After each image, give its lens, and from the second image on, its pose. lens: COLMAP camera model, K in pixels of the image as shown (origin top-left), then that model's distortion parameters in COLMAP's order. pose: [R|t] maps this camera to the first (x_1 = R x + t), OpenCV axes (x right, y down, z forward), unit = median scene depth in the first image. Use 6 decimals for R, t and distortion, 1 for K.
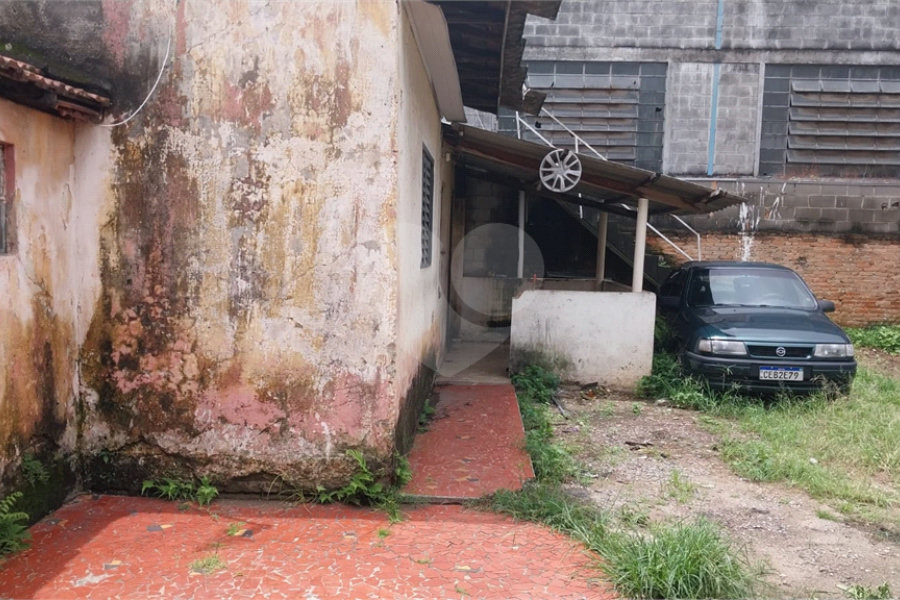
lens RADIAL K [[833.8, 0, 446.8], [0, 833.8, 319.6], [0, 0, 1]] dist [0.035676, -0.014760]
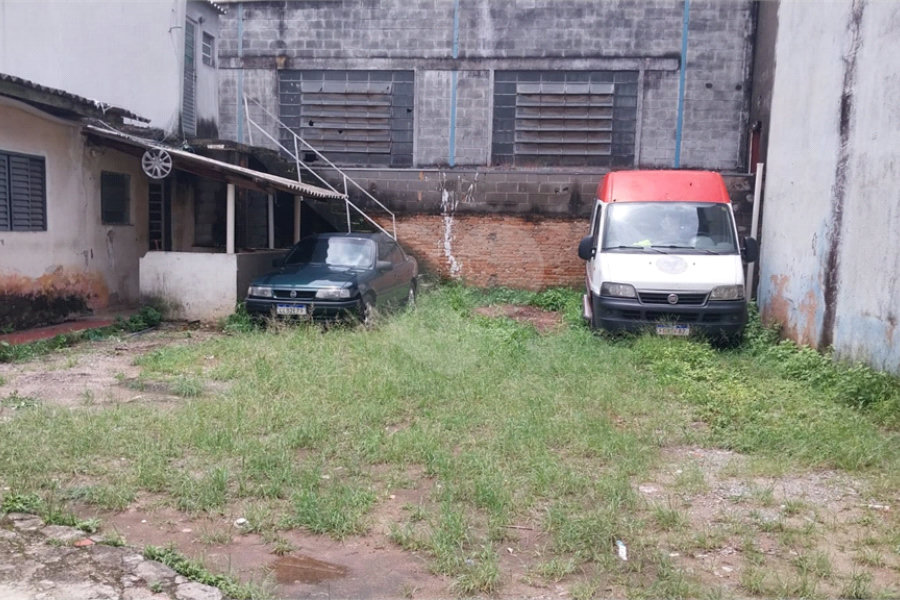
lens RADIAL K [[818.5, 0, 433.4], [0, 818.5, 331.6], [0, 0, 1]] dist [0.185023, -0.575225]
pose [[0.997553, 0.003438, -0.069834, 0.377849], [-0.001629, 0.999662, 0.025944, 0.034003], [0.069900, -0.025766, 0.997221, -0.183504]]
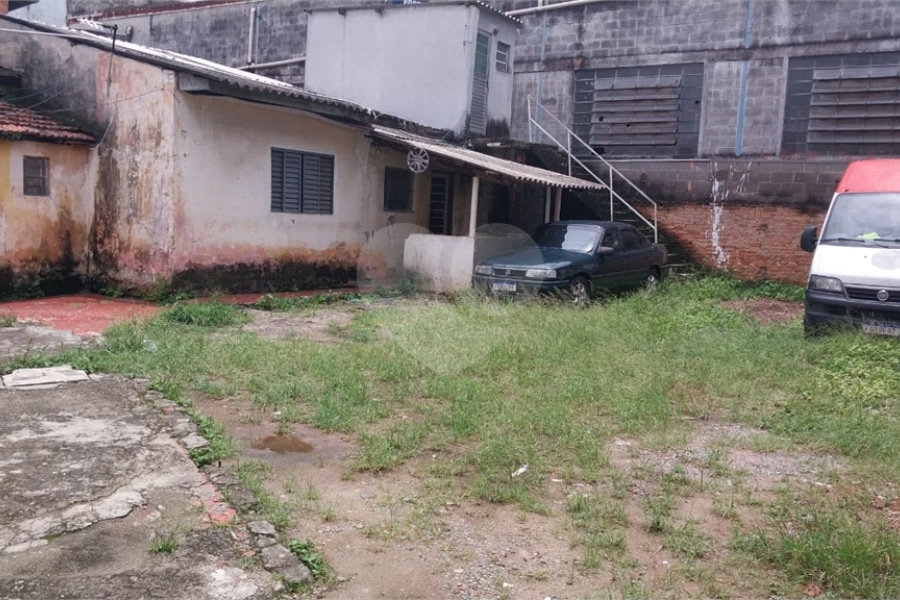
lens RADIAL K [[834.9, 0, 446.3], [0, 834.9, 302.6], [0, 0, 1]] dist [0.018733, -0.003386]
pose [[0.872083, 0.061368, -0.485494, 0.549085], [-0.062657, 0.997943, 0.013594, 0.042217], [0.485330, 0.018565, 0.874134, -0.218549]]
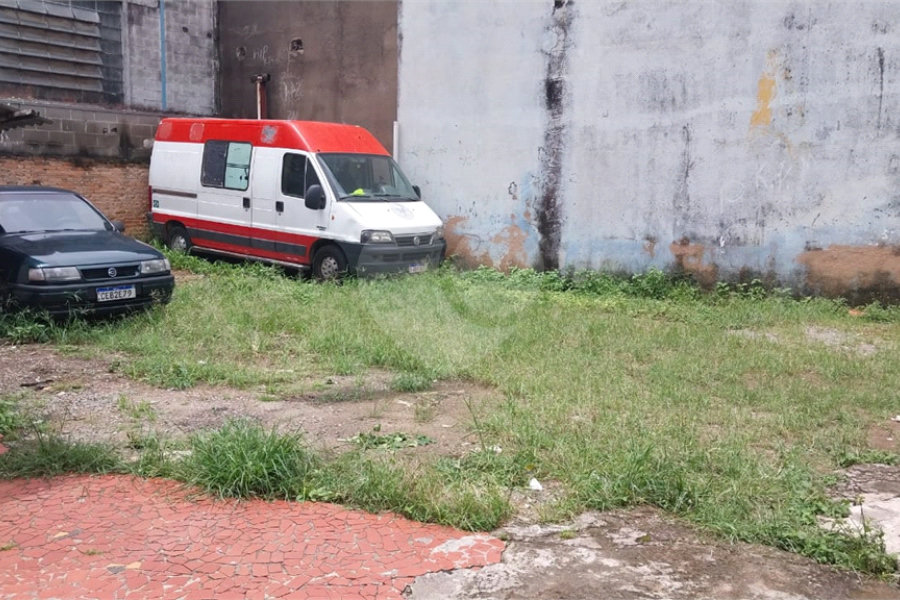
lens RADIAL K [[834.9, 0, 446.3], [0, 834.9, 302.6], [0, 0, 1]] dist [0.018733, -0.003386]
pose [[0.567333, -0.136994, 0.812013, -0.109011], [0.079910, 0.990570, 0.111287, -0.003414], [-0.819602, 0.001751, 0.572931, 0.038386]]
